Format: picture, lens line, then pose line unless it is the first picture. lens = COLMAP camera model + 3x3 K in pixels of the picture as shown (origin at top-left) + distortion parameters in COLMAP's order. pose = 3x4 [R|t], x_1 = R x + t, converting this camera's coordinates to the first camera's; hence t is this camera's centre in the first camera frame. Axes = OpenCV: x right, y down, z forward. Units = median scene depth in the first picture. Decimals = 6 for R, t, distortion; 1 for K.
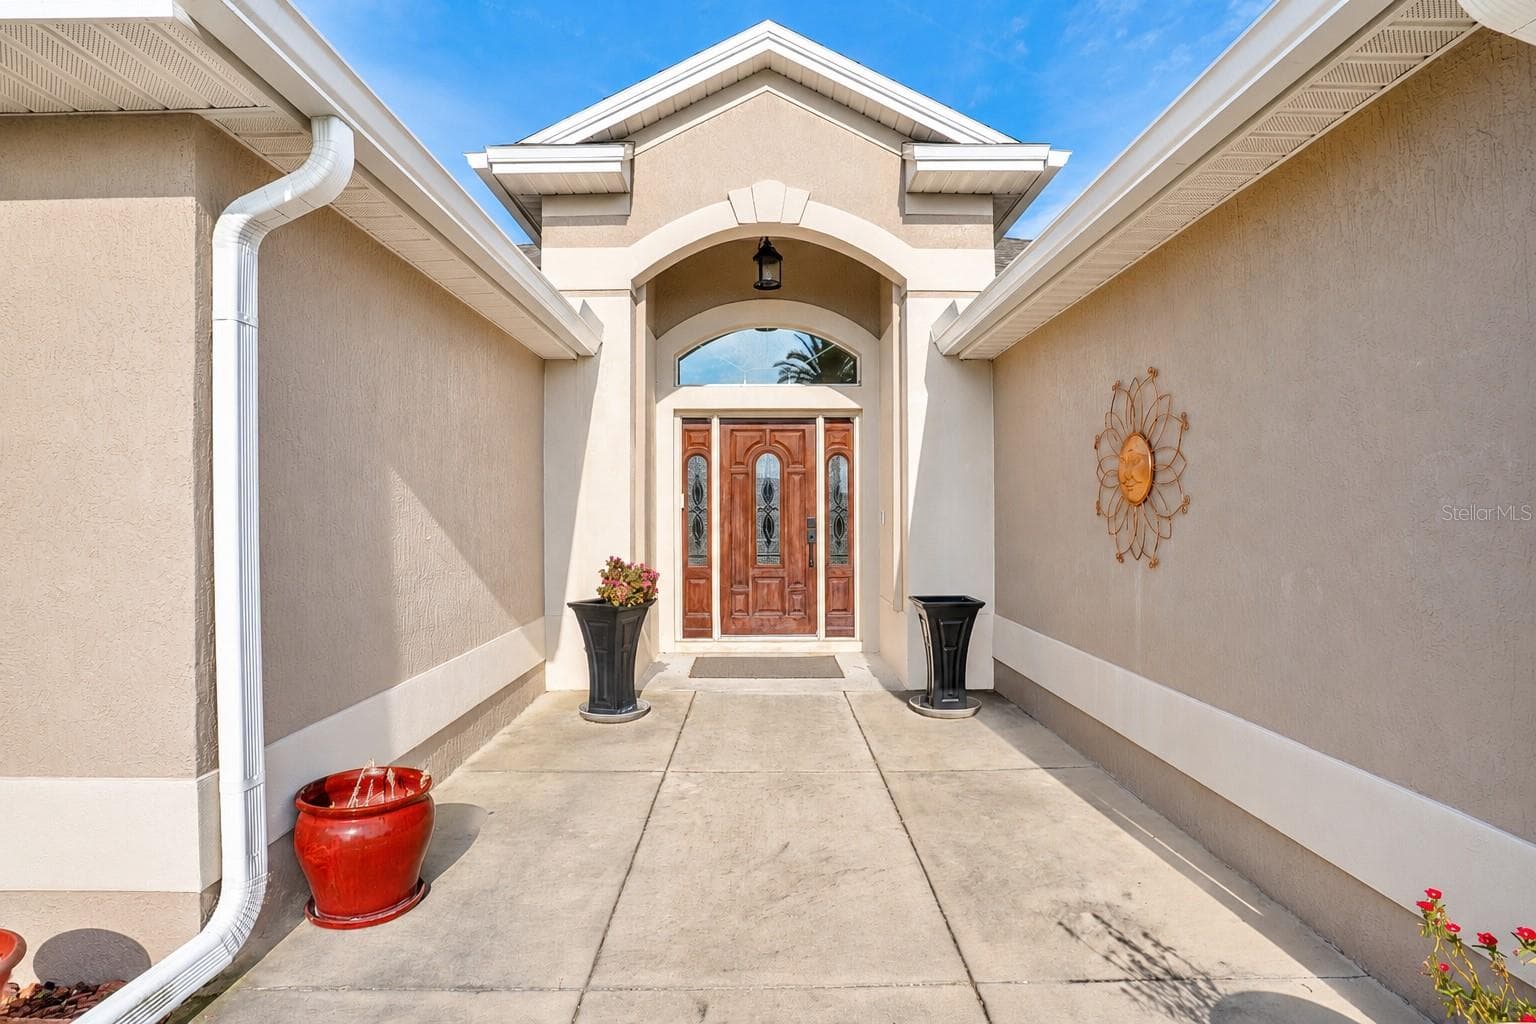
lens RADIAL K [[751.6, 0, 768.0], [0, 751.6, 512.0], [0, 0, 1]] dist [-0.000755, 0.000037]
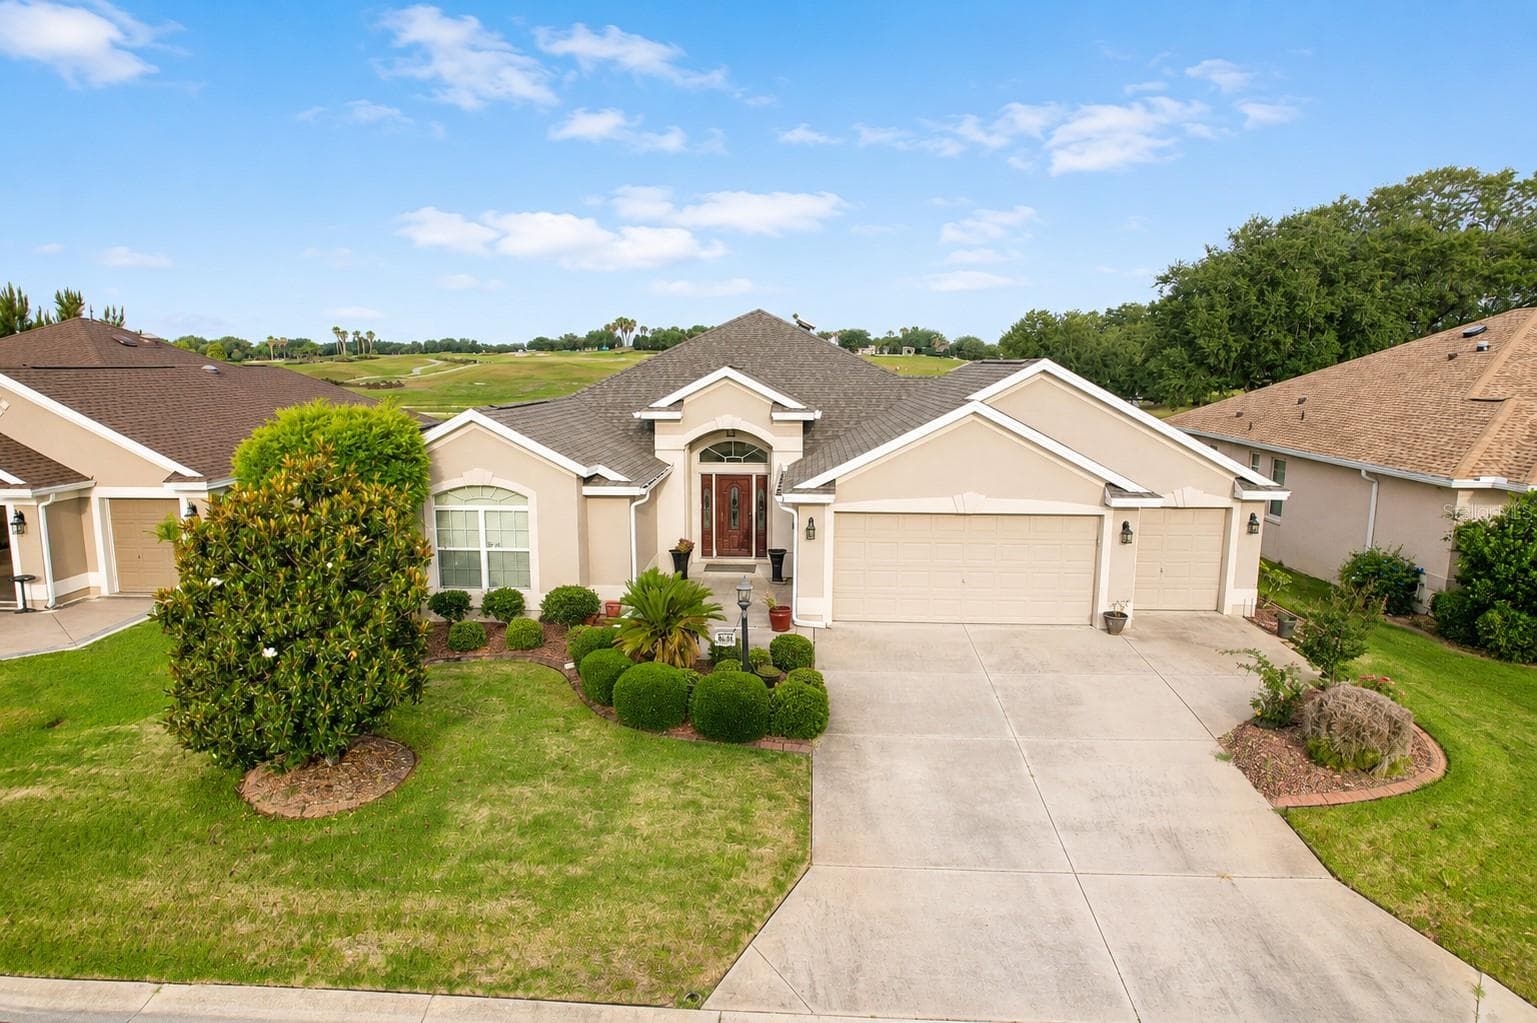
lens RADIAL K [[960.9, 0, 768.5], [0, 960.9, 511.5], [0, 0, 1]] dist [-0.067534, 0.031691]
pose [[0.998676, 0.012419, -0.049919, 0.367622], [-0.004849, 0.988827, 0.148991, -0.632373], [0.051211, -0.148551, 0.987578, -2.932797]]
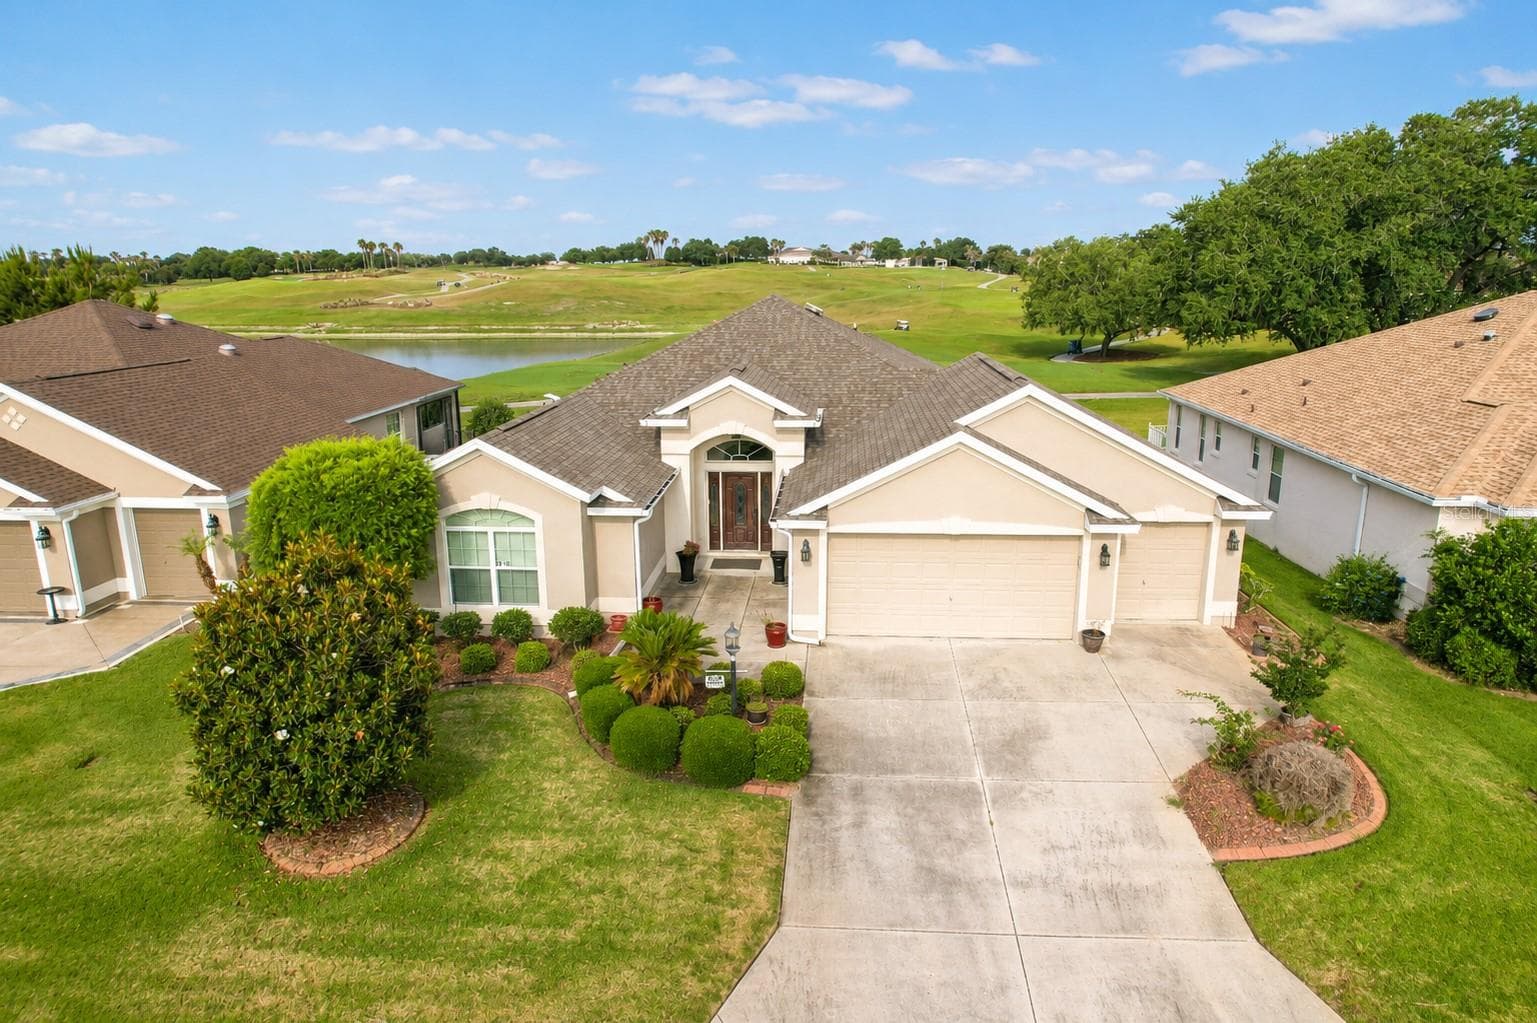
lens RADIAL K [[952.3, 0, 796.3], [0, 952.3, 496.9], [0, 0, 1]] dist [-0.021609, 0.000582]
pose [[0.998295, 0.015125, -0.056384, 0.507509], [-0.001676, 0.972877, 0.231317, -1.059660], [0.058353, -0.230828, 0.971243, -2.973592]]
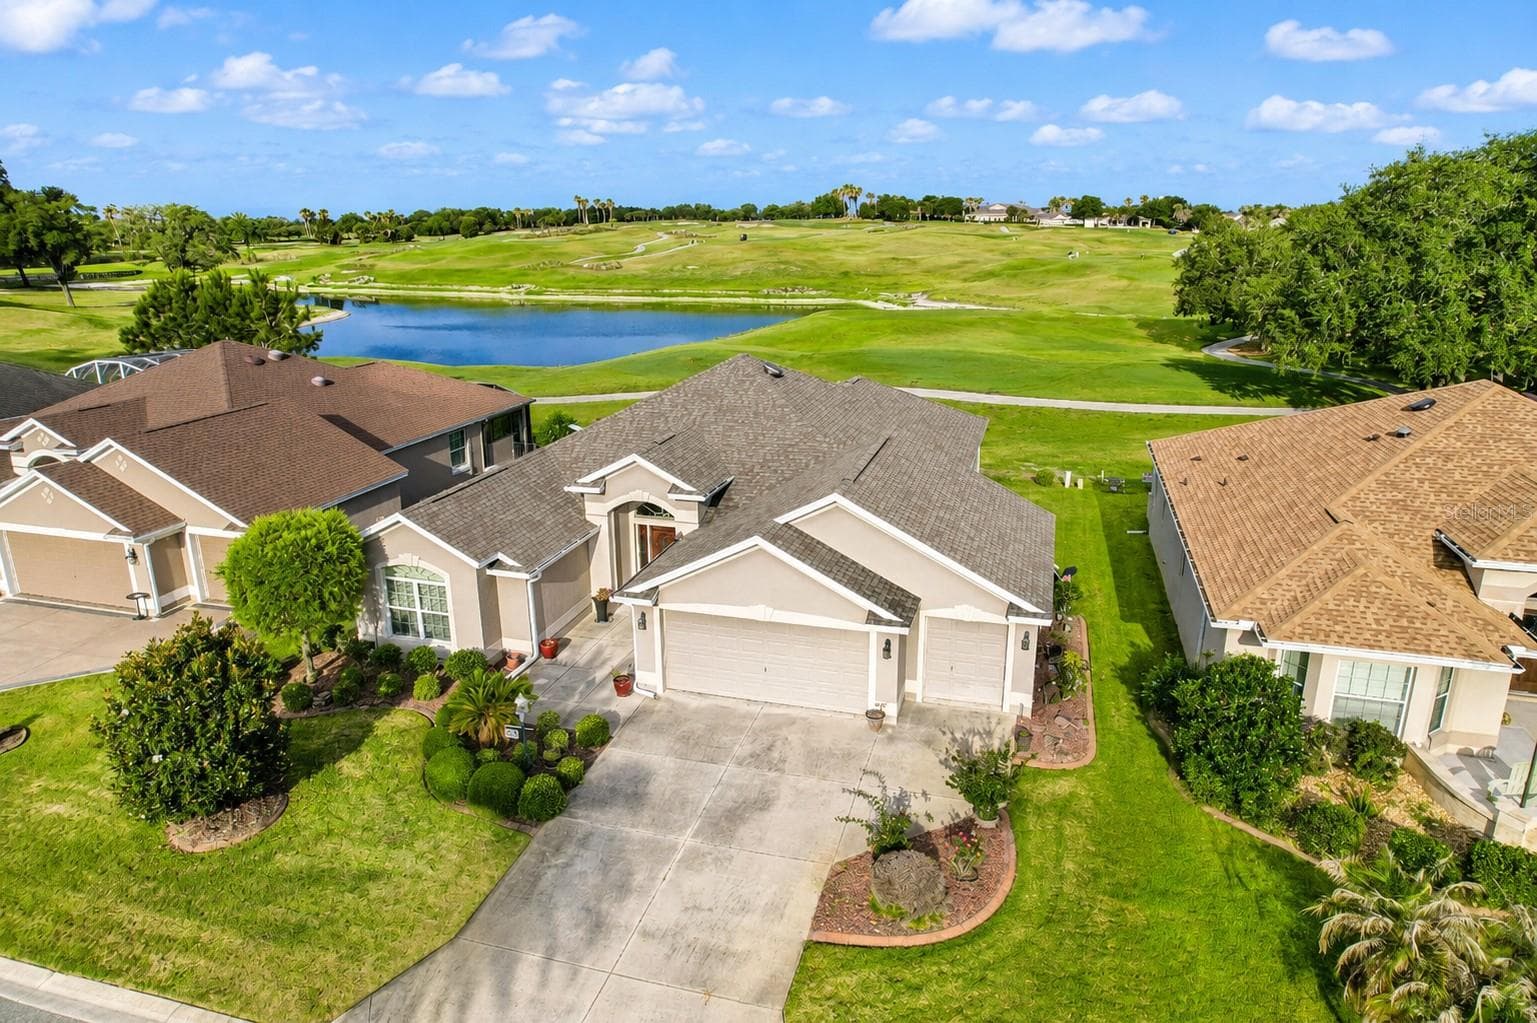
lens RADIAL K [[952.3, 0, 796.3], [0, 952.3, 496.9], [0, 0, 1]] dist [-0.021609, 0.000582]
pose [[0.962474, 0.076928, -0.260241, 1.994110], [-0.000723, 0.959703, 0.281016, -1.741163], [0.271372, -0.270282, 0.923745, -3.175339]]
